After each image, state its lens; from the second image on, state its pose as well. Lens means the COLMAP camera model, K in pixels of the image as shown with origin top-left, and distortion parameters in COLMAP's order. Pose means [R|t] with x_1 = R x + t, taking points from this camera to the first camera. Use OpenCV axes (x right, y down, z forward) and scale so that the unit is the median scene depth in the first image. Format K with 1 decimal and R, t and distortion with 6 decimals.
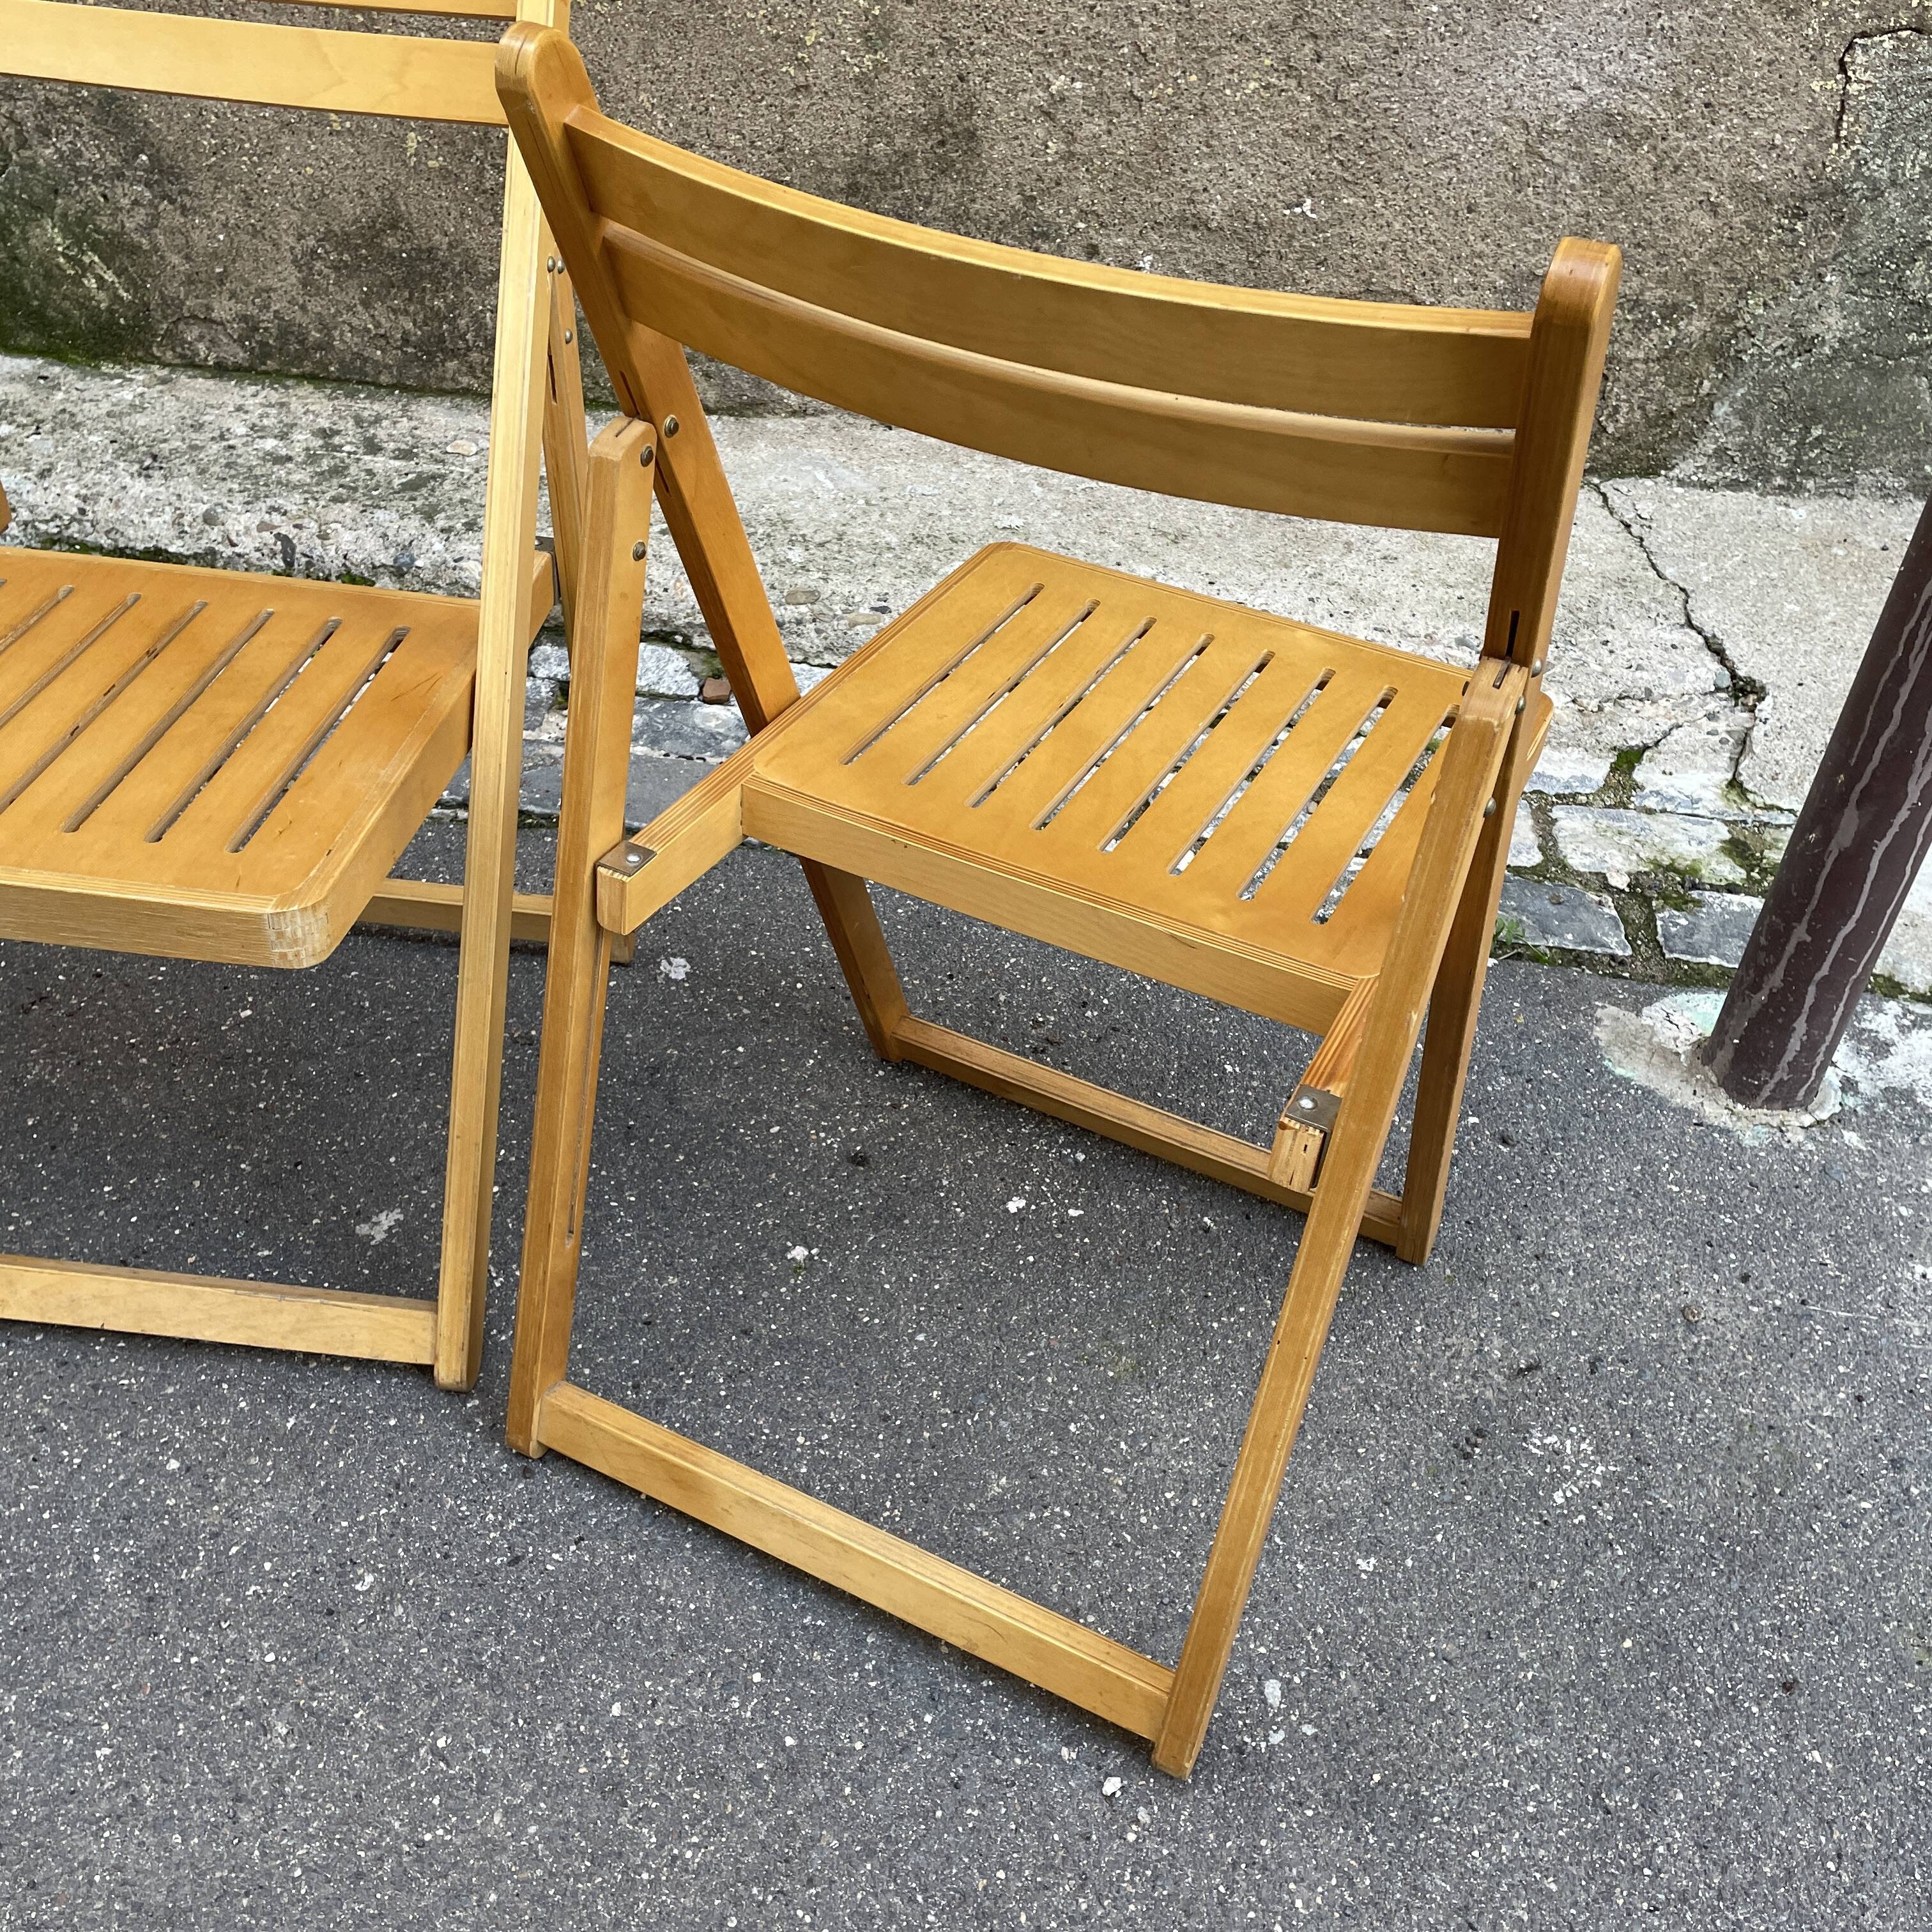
lens RADIAL K [[1948.9, 0, 966.7], [0, 1948.9, 992.7], [0, 0, 1]] dist [0.047240, 0.000000]
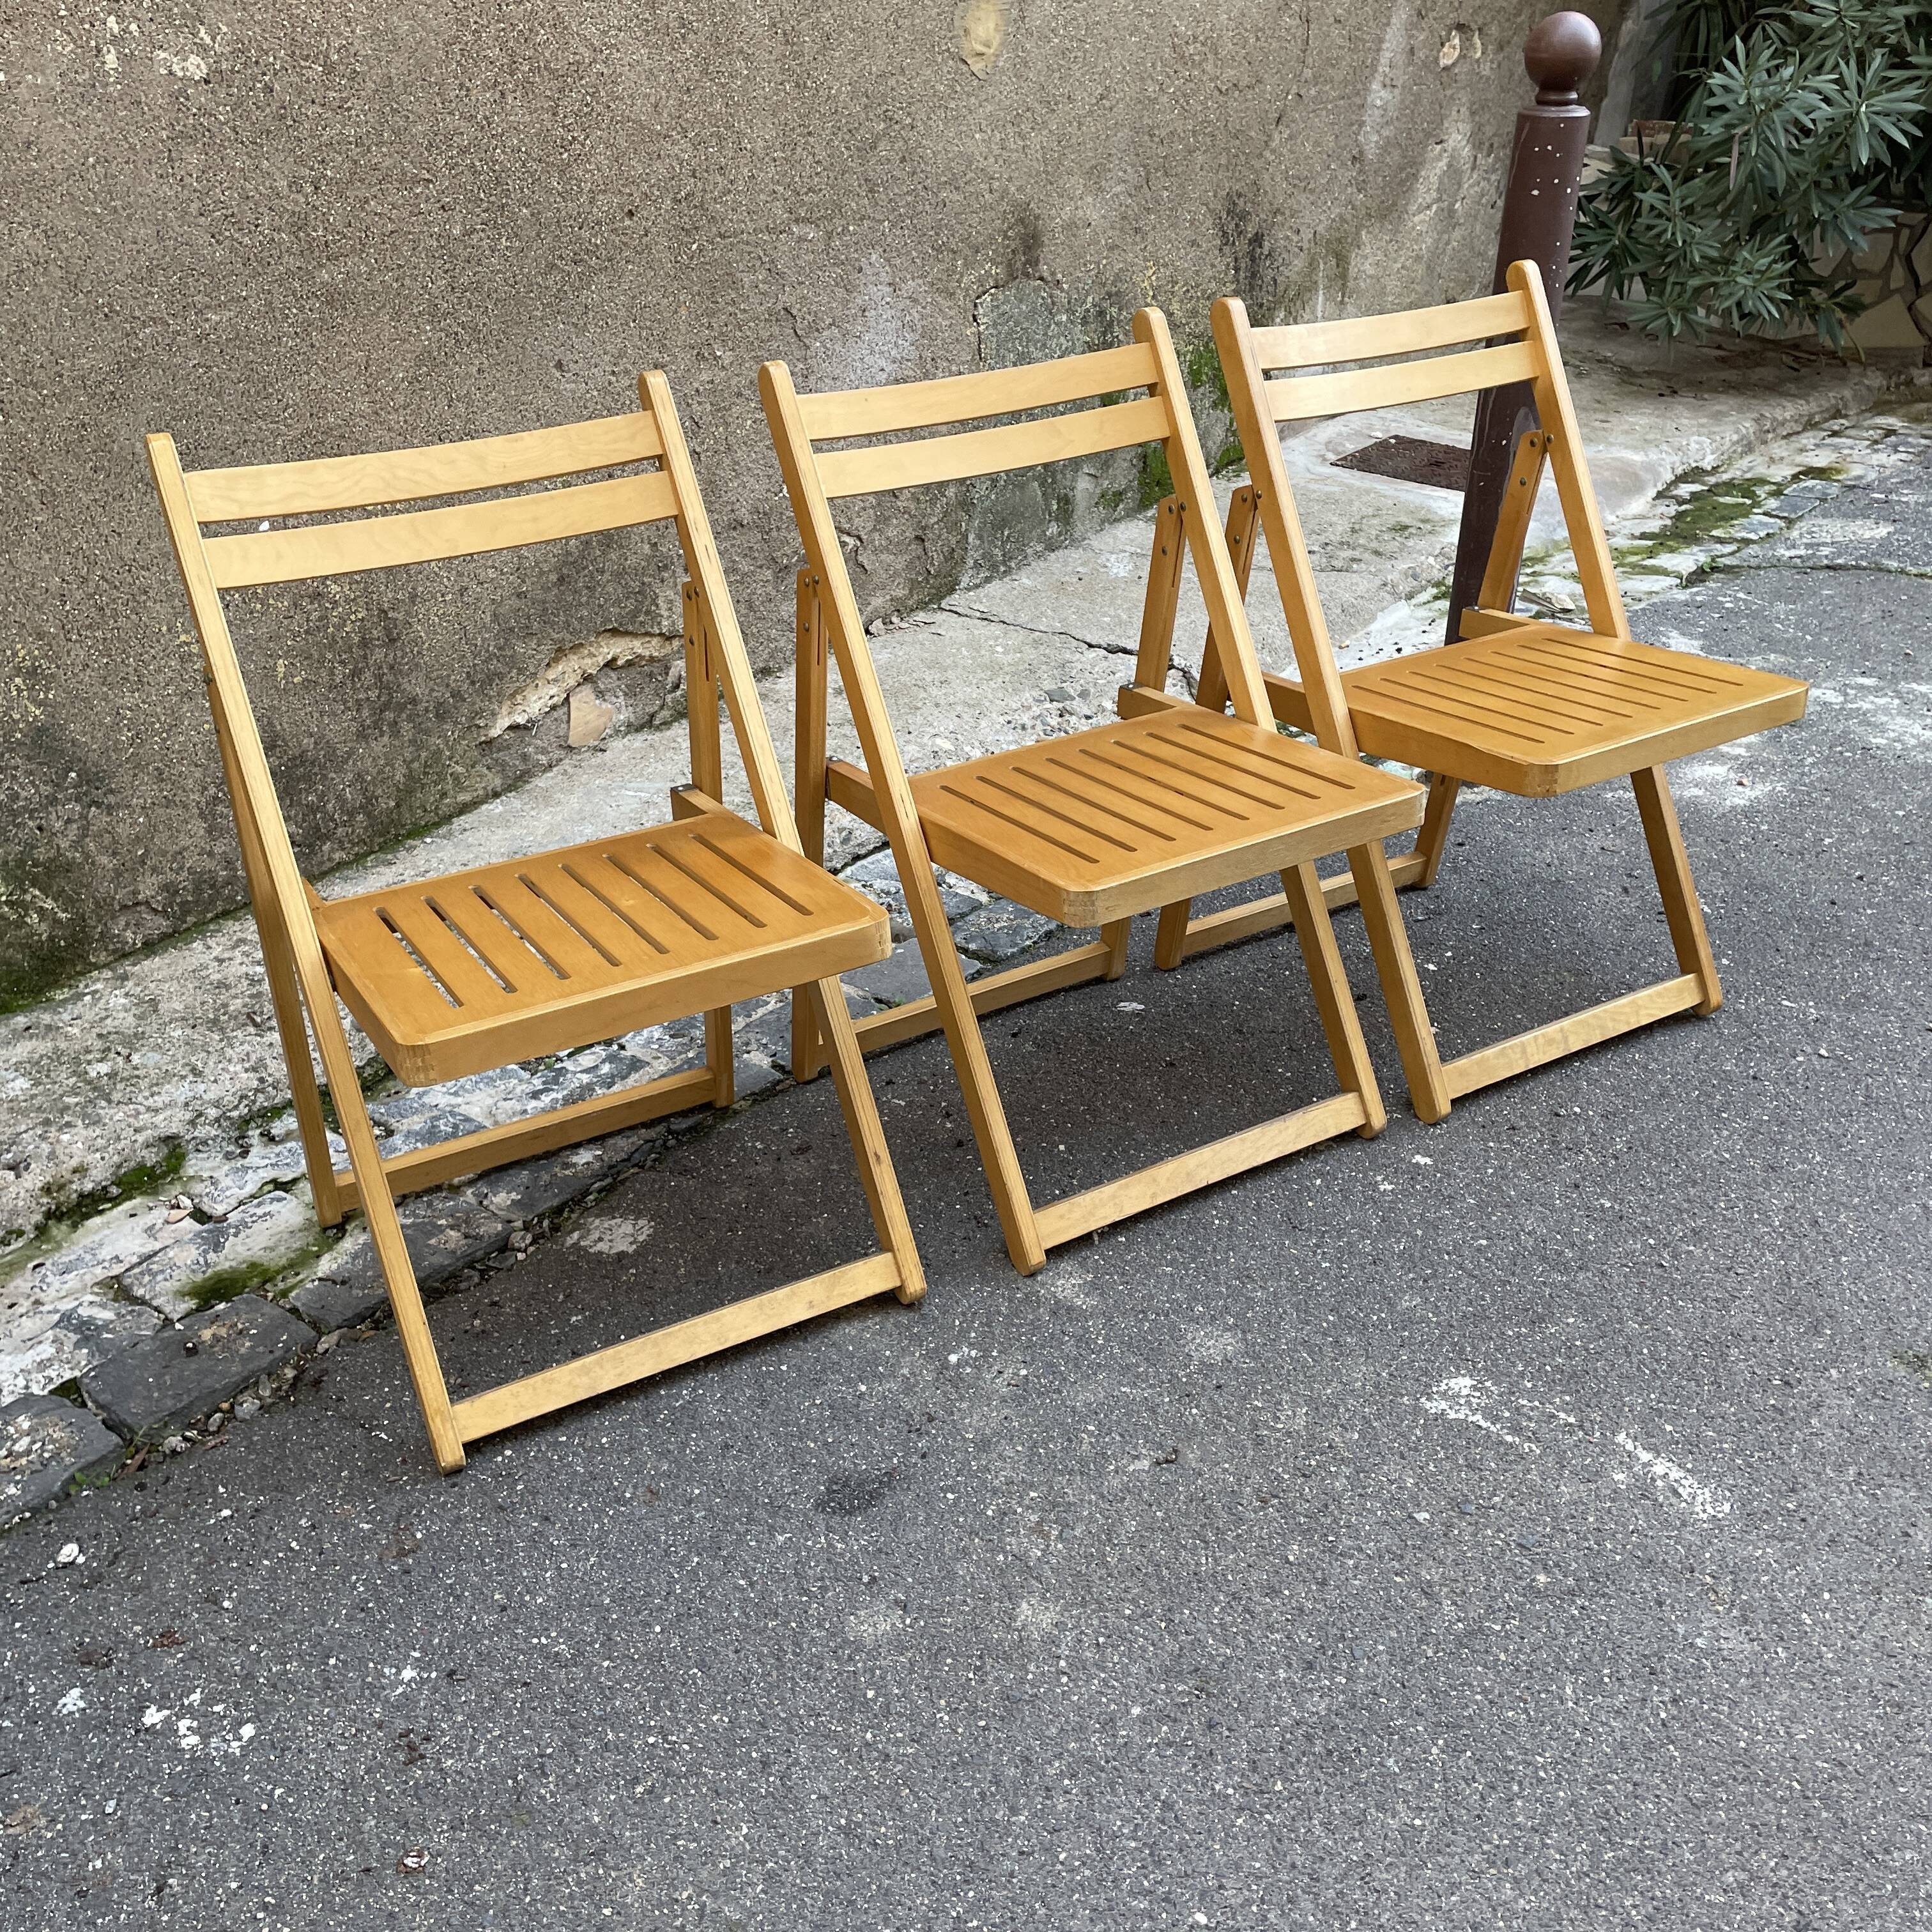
lens RADIAL K [[1948.9, 0, 978.3], [0, 1948.9, 977.4], [0, 0, 1]] dist [0.047240, 0.000000]
pose [[0.551054, -0.460444, 0.695938, -0.927621], [0.555496, 0.824758, 0.105822, -0.189329], [-0.622706, 0.328277, 0.710261, 0.028744]]
